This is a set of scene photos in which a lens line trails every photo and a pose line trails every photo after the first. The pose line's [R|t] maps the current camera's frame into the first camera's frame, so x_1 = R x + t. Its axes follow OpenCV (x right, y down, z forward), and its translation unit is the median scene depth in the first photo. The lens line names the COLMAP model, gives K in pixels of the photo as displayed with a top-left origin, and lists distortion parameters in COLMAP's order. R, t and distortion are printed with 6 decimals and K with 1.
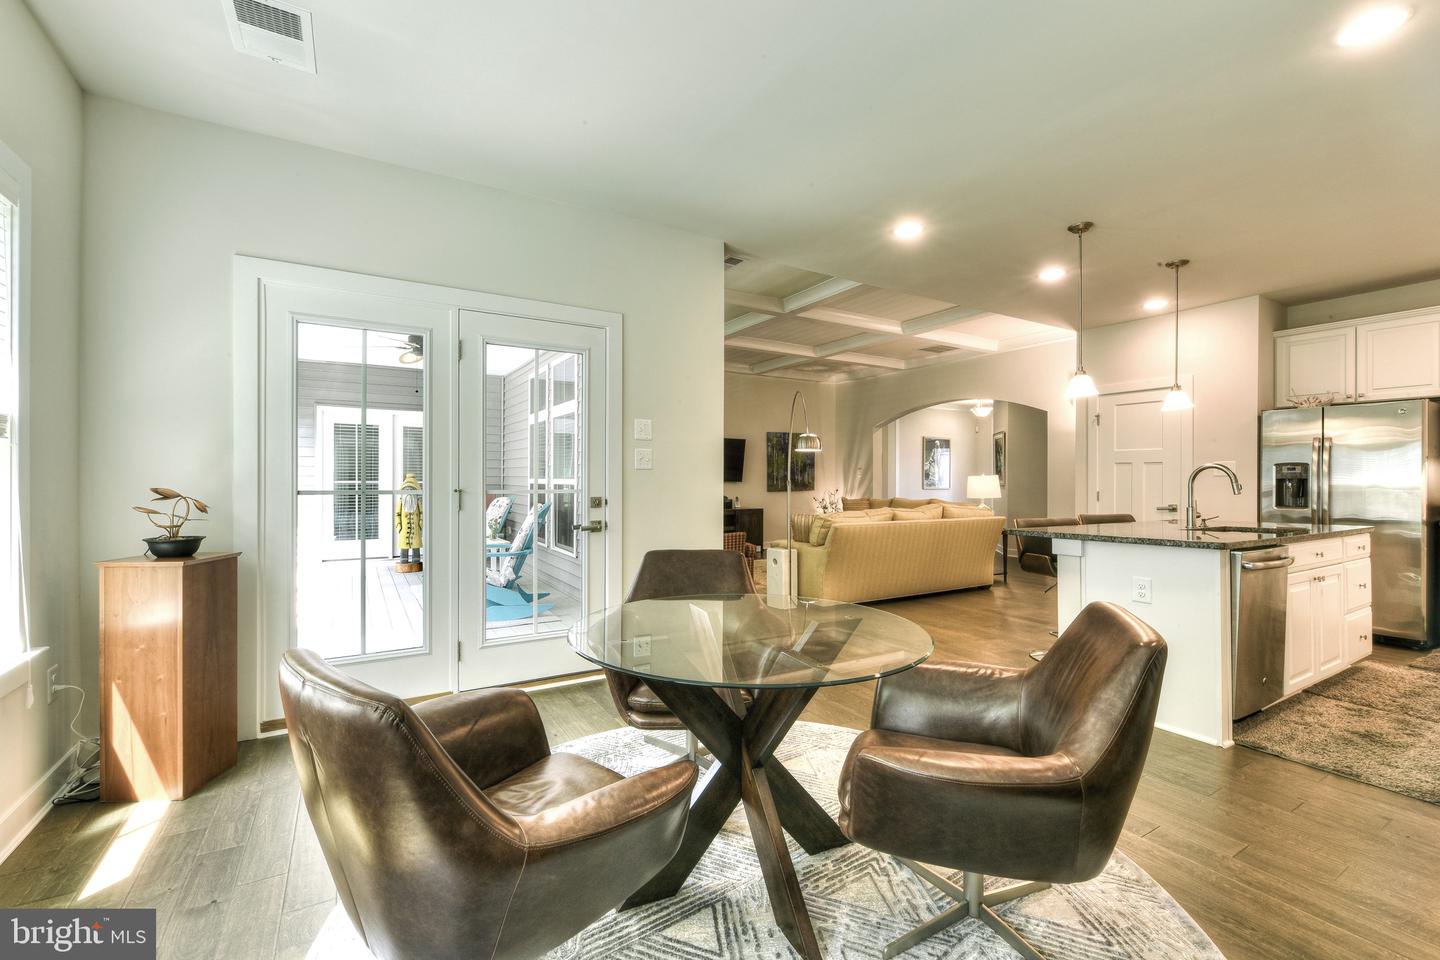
lens RADIAL K [[611.2, 0, 716.5], [0, 611.2, 479.2], [0, 0, 1]] dist [-0.004712, -0.001641]
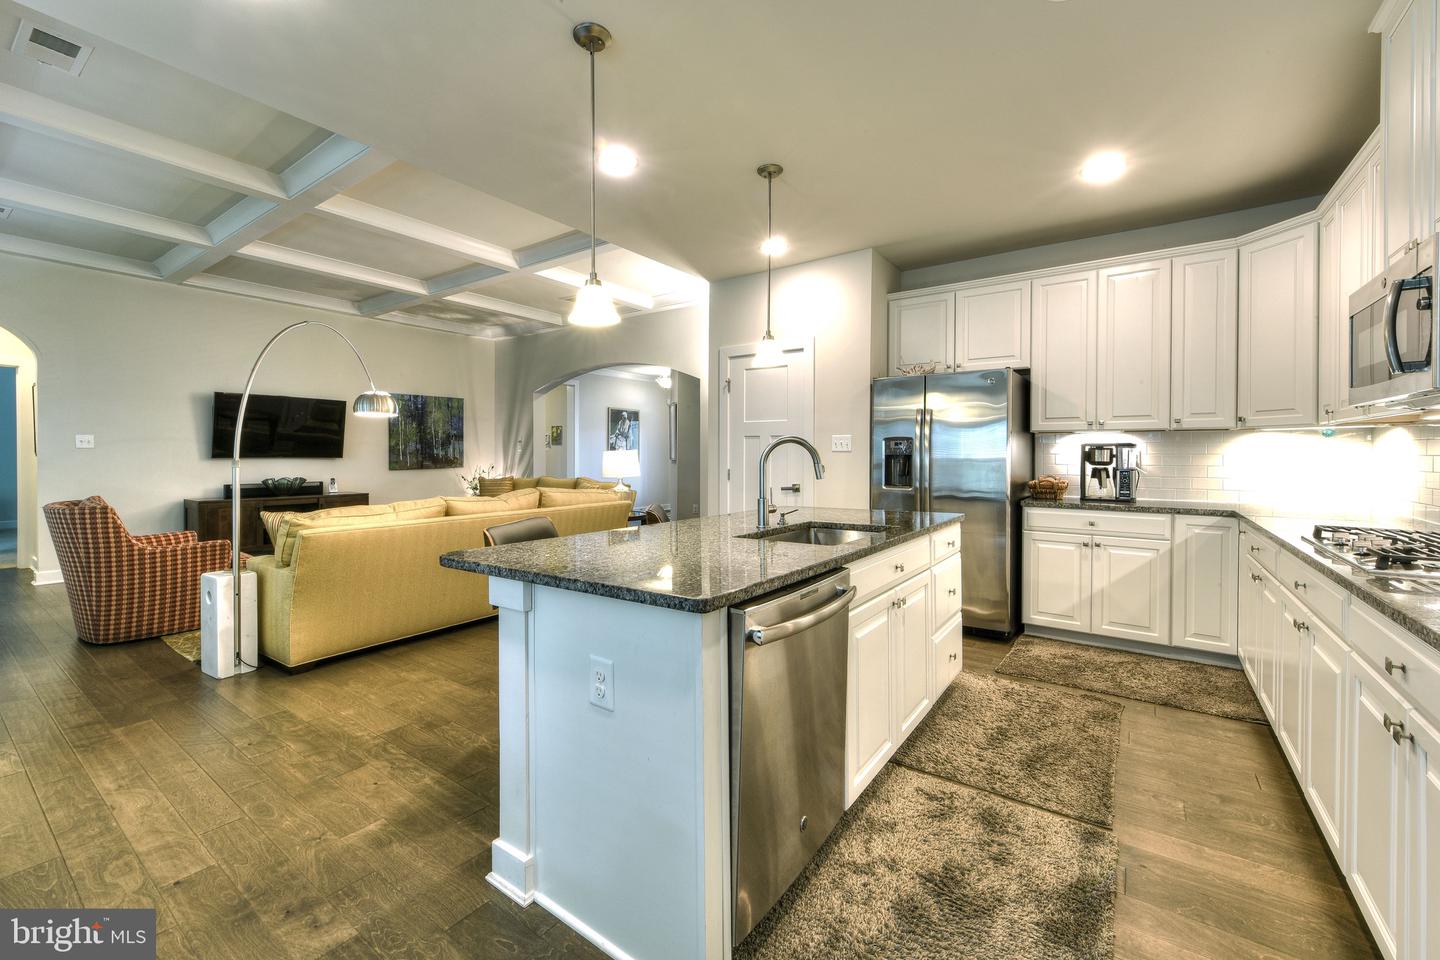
lens RADIAL K [[581.4, 0, 724.8], [0, 581.4, 467.2], [0, 0, 1]] dist [-0.002342, -0.000051]
pose [[0.910978, -0.010558, 0.412320, 0.321826], [0.000022, 0.999674, 0.025548, -0.004075], [-0.412455, -0.023264, 0.910681, 0.288651]]
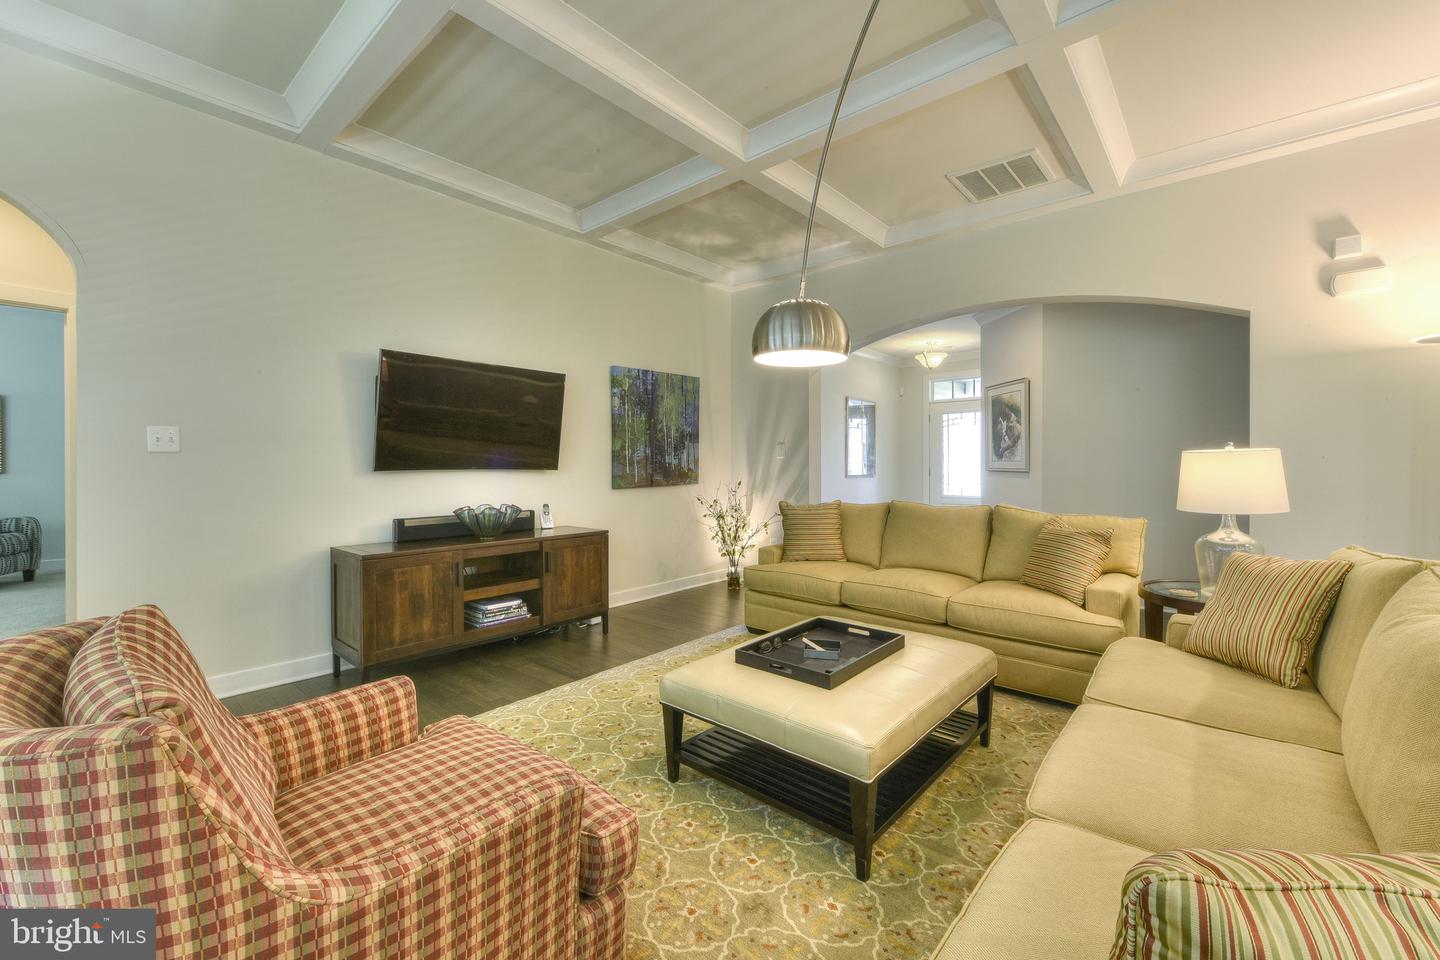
lens RADIAL K [[611.2, 0, 723.8], [0, 611.2, 475.0], [0, 0, 1]] dist [-0.004712, -0.001641]
pose [[0.954335, -0.010983, 0.298537, 0.044235], [0.006004, 0.999827, 0.017590, 0.002708], [-0.298678, -0.014994, 0.954236, 0.986838]]
